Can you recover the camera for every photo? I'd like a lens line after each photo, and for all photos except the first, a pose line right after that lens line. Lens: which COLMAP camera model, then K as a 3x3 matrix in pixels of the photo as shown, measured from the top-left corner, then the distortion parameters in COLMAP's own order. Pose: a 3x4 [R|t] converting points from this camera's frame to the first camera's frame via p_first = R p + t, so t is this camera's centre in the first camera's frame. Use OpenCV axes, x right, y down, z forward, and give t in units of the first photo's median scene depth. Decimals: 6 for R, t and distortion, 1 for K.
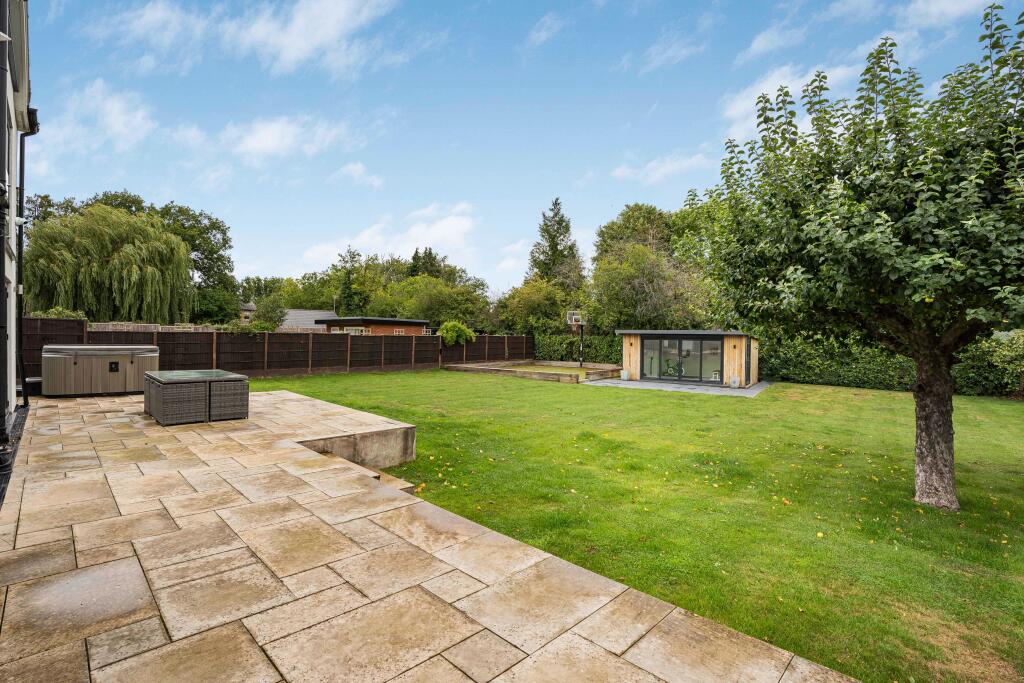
lens RADIAL K [[484.7, 0, 512.0], [0, 484.7, 341.5], [0, 0, 1]] dist [-0.075405, 0.000147]
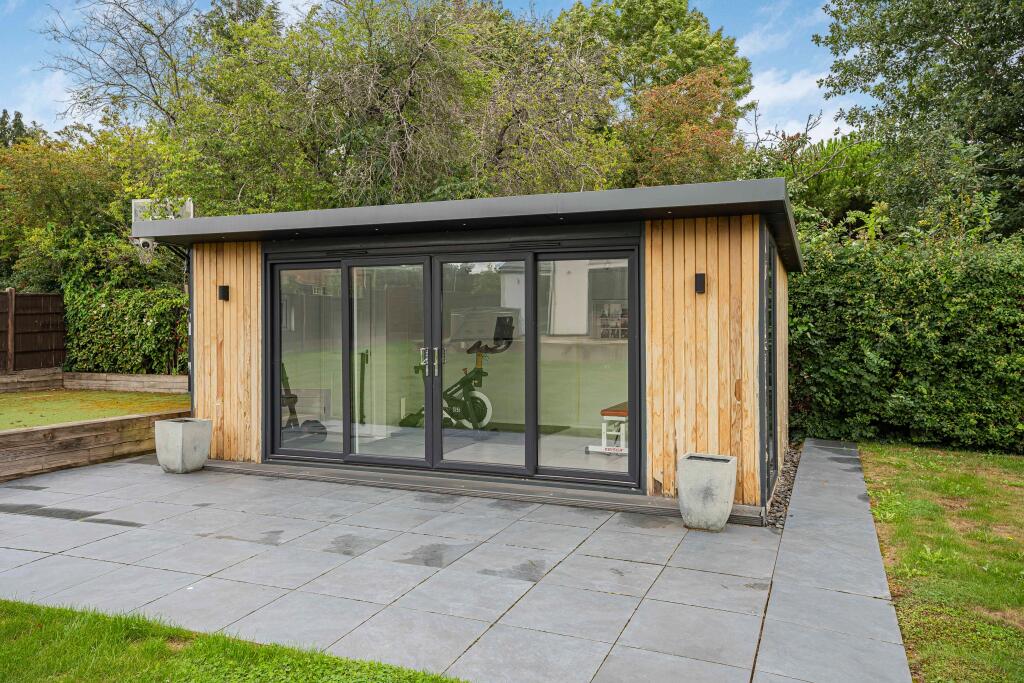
lens RADIAL K [[753.1, 0, 512.7], [0, 753.1, 330.8], [0, 0, 1]] dist [0.080944, 0.001191]
pose [[0.975882, -0.013581, 0.217877, 0.230610], [0.014929, 0.999878, -0.004543, 0.020111], [-0.217788, 0.007686, 0.975966, 0.506699]]
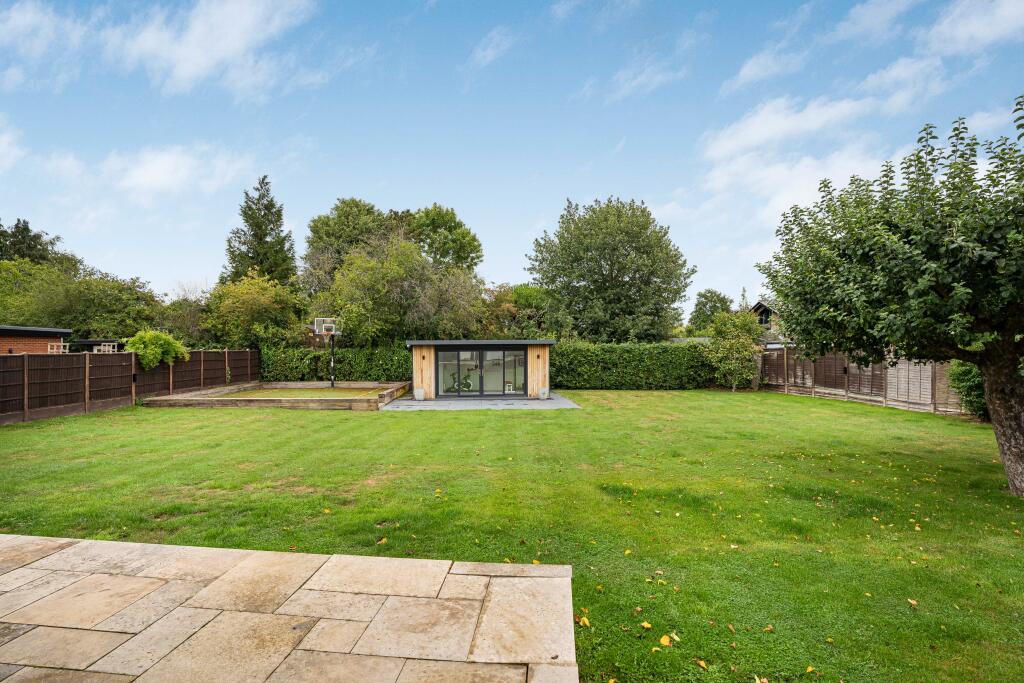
lens RADIAL K [[490.5, 0, 509.3], [0, 490.5, 351.5], [0, 0, 1]] dist [-0.045164, 0.000457]
pose [[0.778201, -0.024043, 0.627555, -0.136477], [0.025151, 0.999658, 0.007111, -0.005228], [-0.627512, 0.010250, 0.778540, 0.183175]]
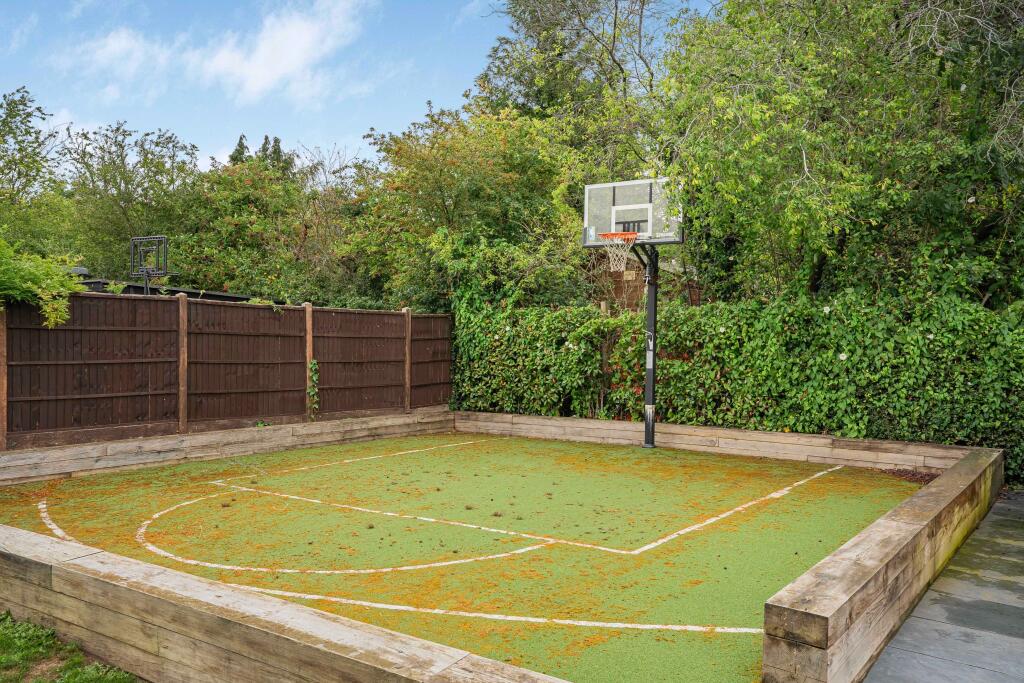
lens RADIAL K [[793.0, 0, 512.1], [0, 793.0, 365.5], [0, 0, 1]] dist [0.070442, 0.000855]
pose [[0.999956, -0.009251, -0.001201, 0.081874], [0.009253, 0.999956, 0.001796, 0.015670], [0.001185, -0.001807, 0.999998, 0.646115]]
